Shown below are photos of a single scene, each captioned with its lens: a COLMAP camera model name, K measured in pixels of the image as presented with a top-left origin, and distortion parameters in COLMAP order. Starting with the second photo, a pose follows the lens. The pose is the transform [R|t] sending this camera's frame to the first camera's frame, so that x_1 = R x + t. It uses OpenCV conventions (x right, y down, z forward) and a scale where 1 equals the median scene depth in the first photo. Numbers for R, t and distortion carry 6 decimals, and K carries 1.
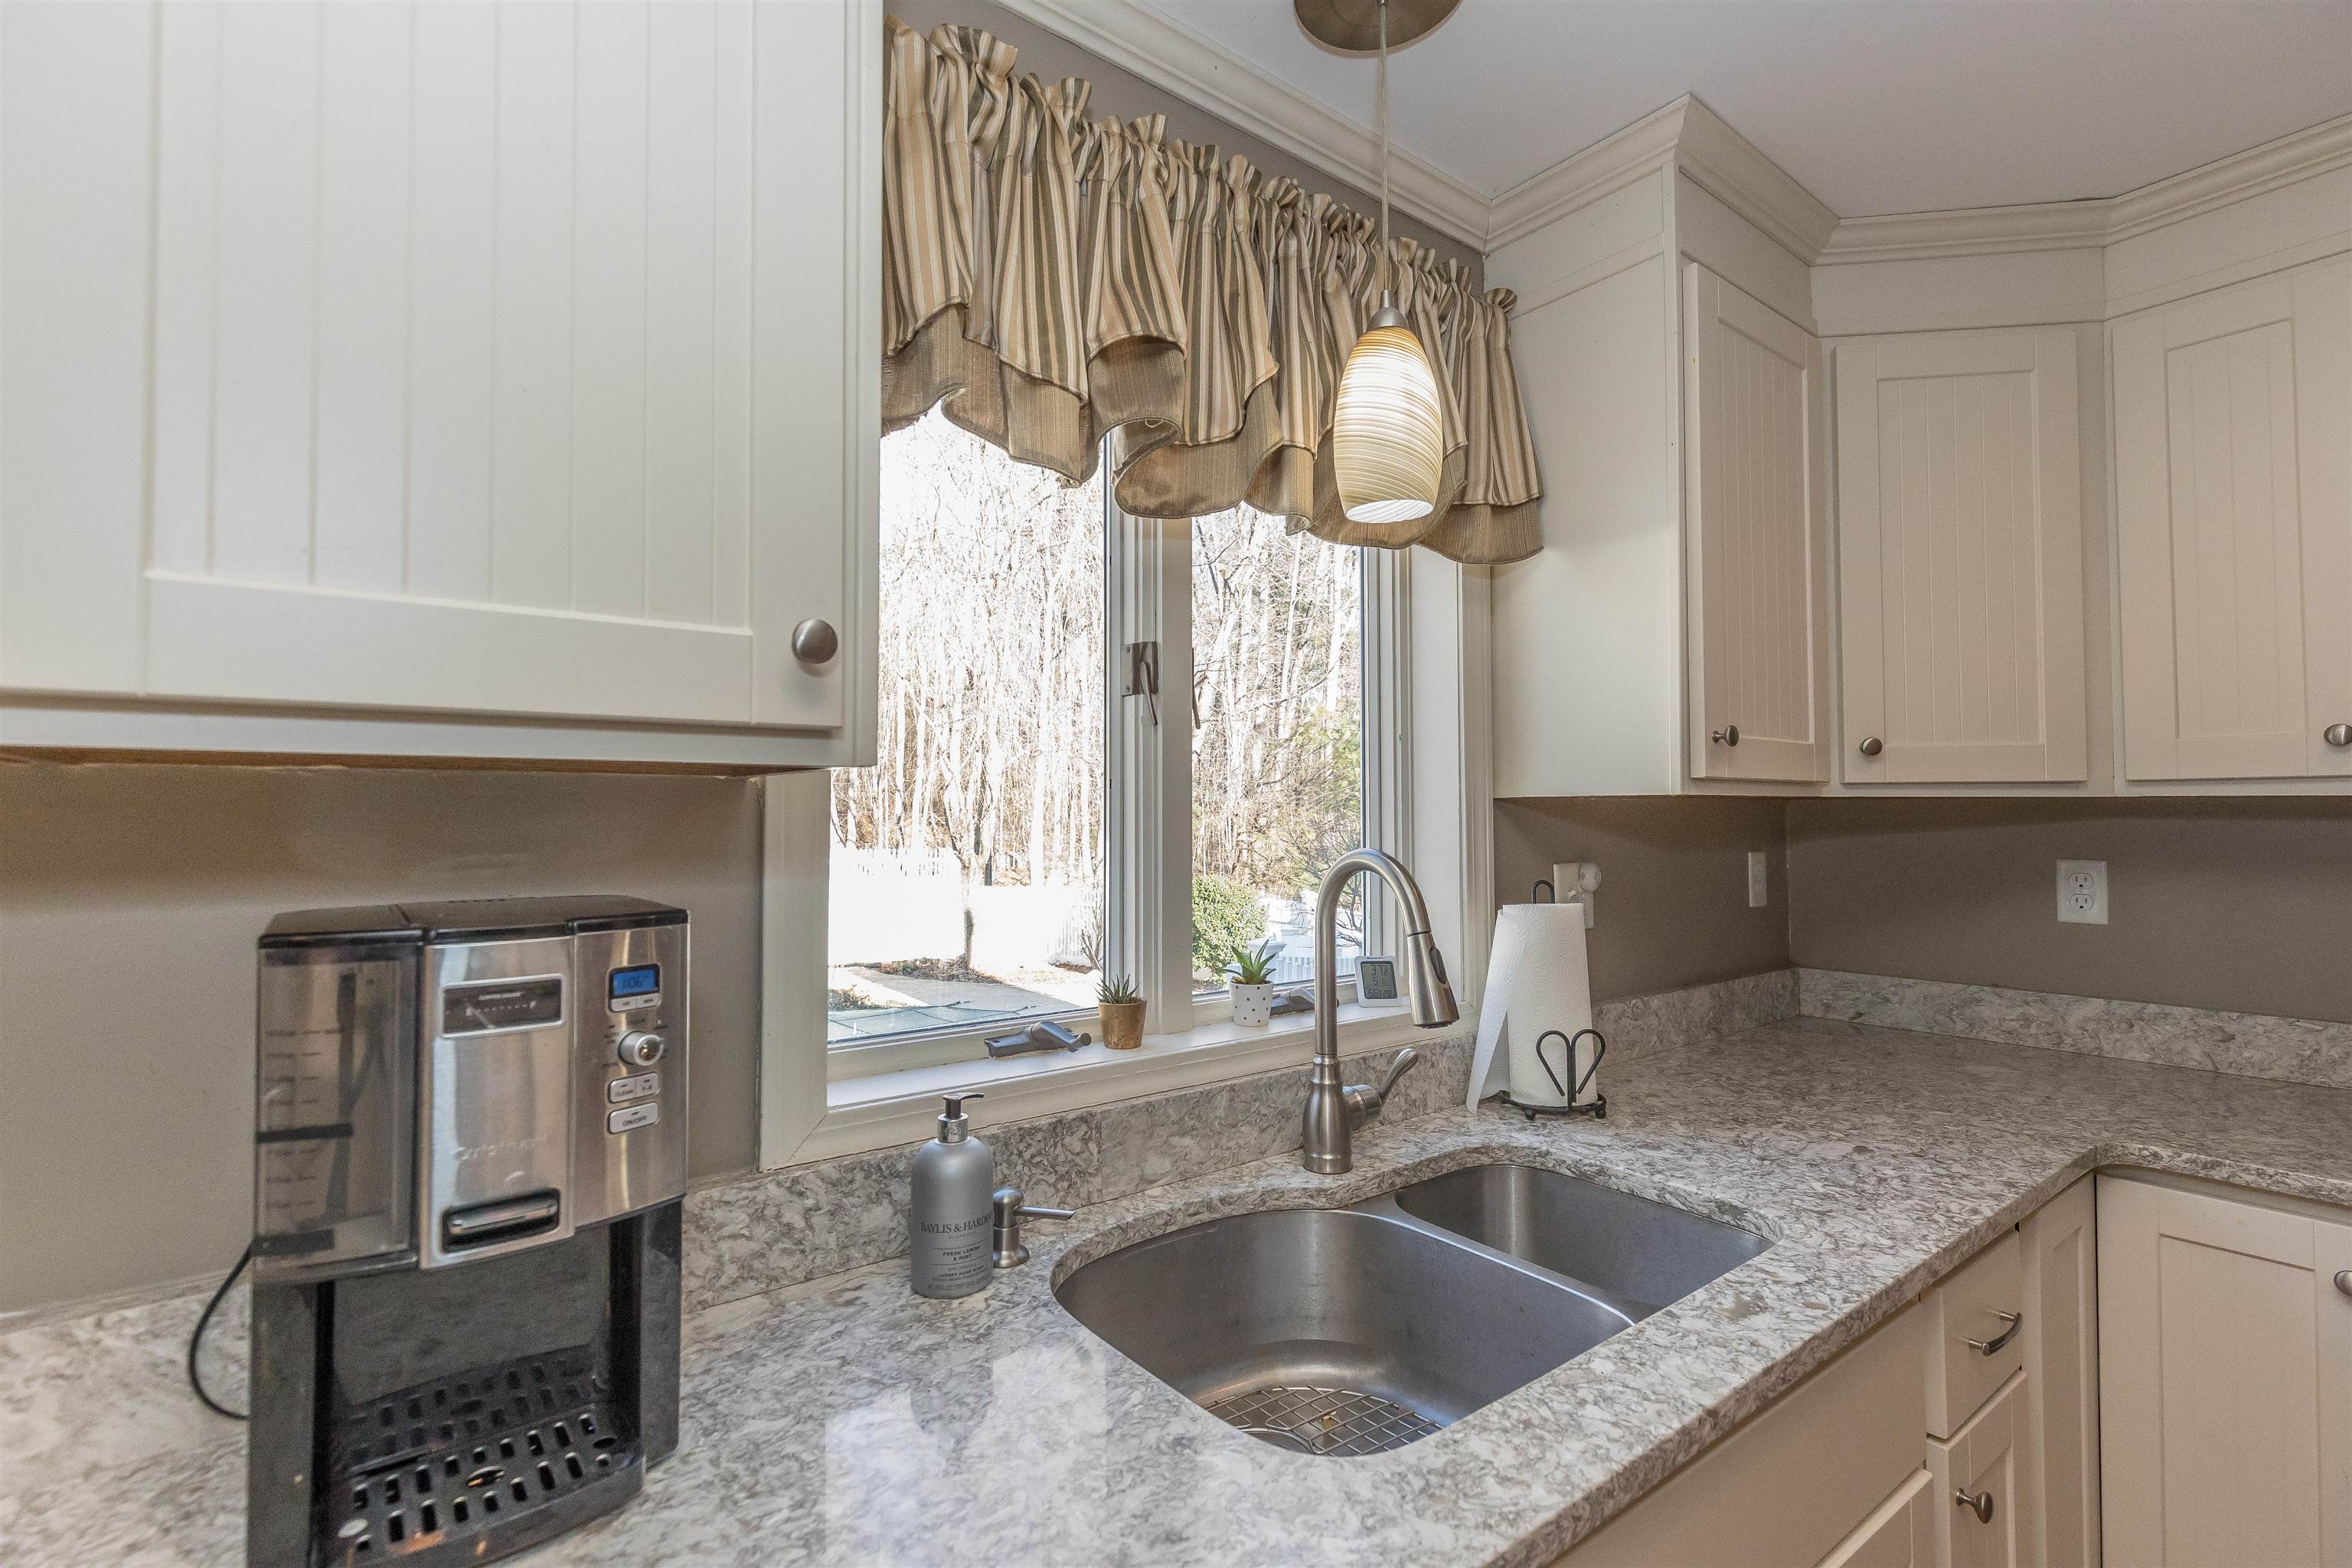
lens RADIAL K [[1066.2, 0, 1179.7], [0, 1066.2, 790.4], [0, 0, 1]] dist [0.013705, -0.003498]
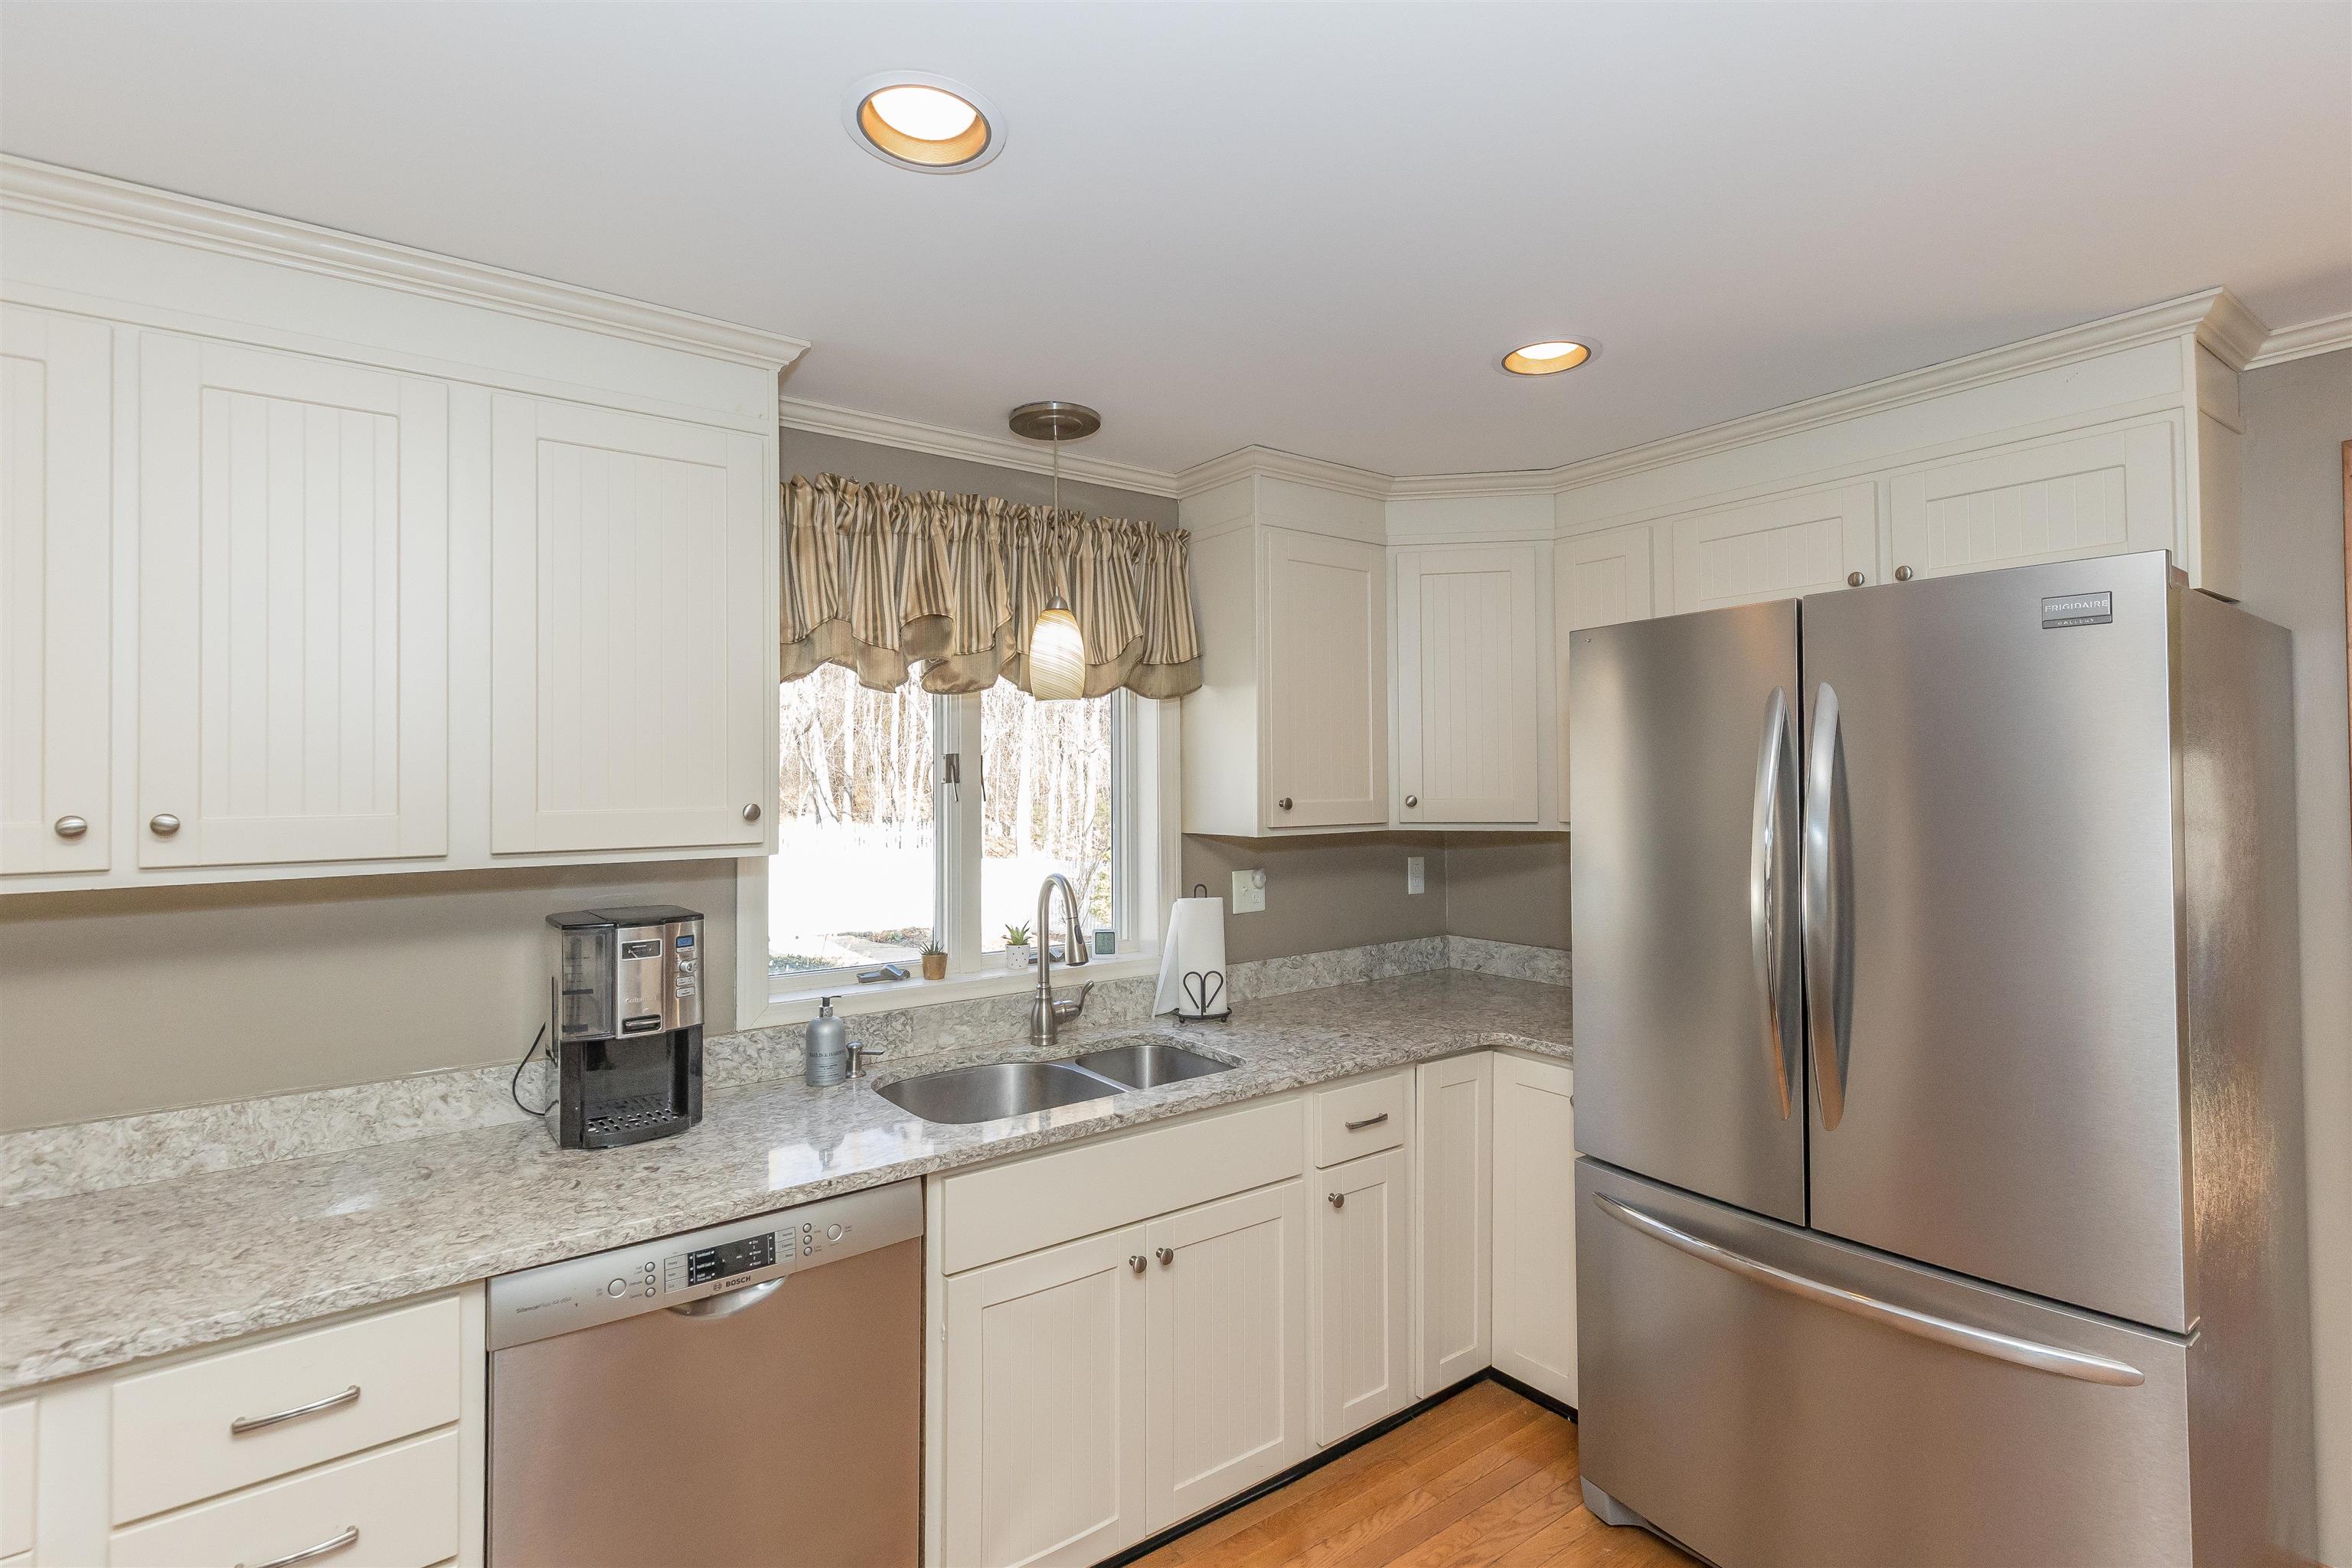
lens RADIAL K [[1066.2, 0, 1153.6], [0, 1066.2, 773.9], [0, 0, 1]] dist [0.013705, -0.003498]
pose [[0.999715, -0.004871, -0.023383, 0.359535], [0.005190, 0.999894, 0.013592, -0.133846], [0.023315, -0.013709, 0.999634, -0.809315]]
